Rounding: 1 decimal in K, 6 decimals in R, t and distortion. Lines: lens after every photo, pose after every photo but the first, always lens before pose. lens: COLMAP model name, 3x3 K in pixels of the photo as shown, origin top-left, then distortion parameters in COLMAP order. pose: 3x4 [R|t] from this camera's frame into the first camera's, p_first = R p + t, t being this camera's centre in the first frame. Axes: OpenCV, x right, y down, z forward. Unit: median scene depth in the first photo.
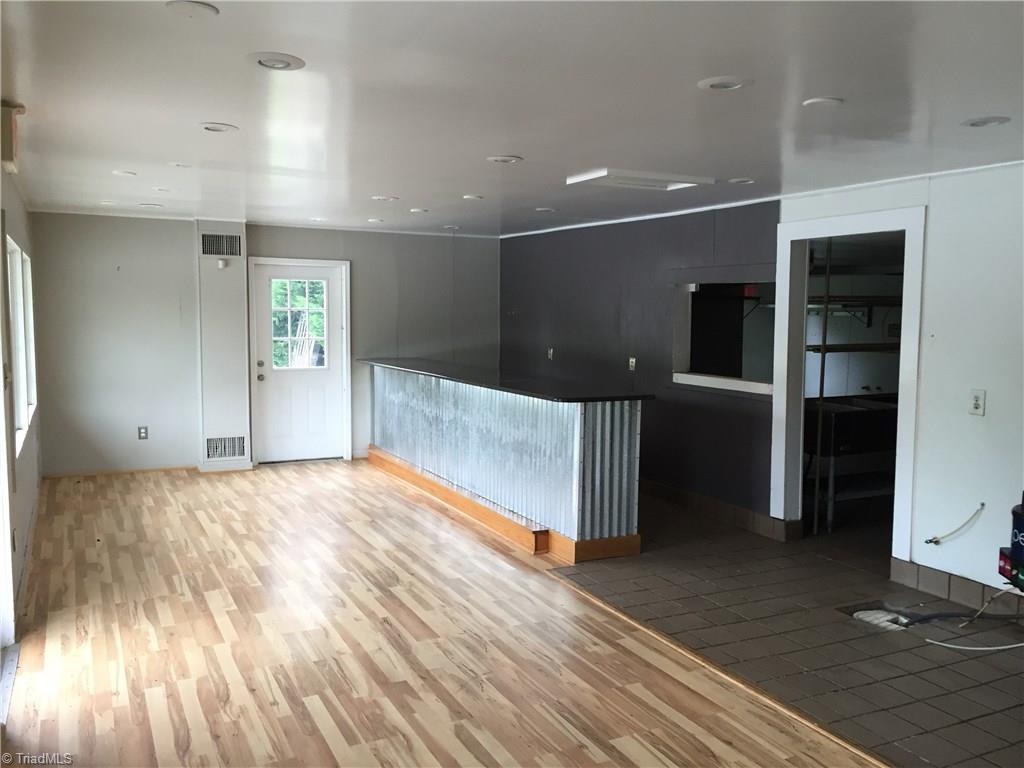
lens RADIAL K [[877.2, 0, 507.1], [0, 877.2, 383.6], [0, 0, 1]] dist [-0.006679, -0.047554]
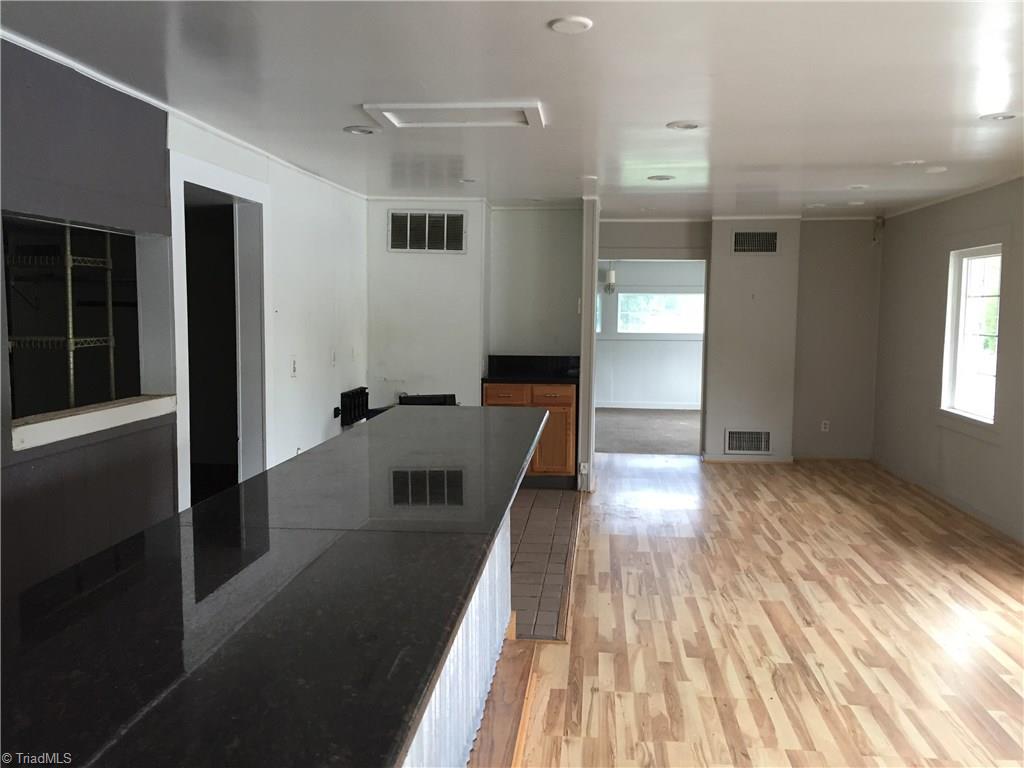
lens RADIAL K [[877.2, 0, 503.0], [0, 877.2, 384.6], [0, 0, 1]] dist [-0.006679, -0.047554]
pose [[-0.846529, -0.057603, 0.529217, -0.359566], [0.036097, 0.985629, 0.165021, -0.150458], [-0.531118, 0.158798, -0.832284, 2.009153]]
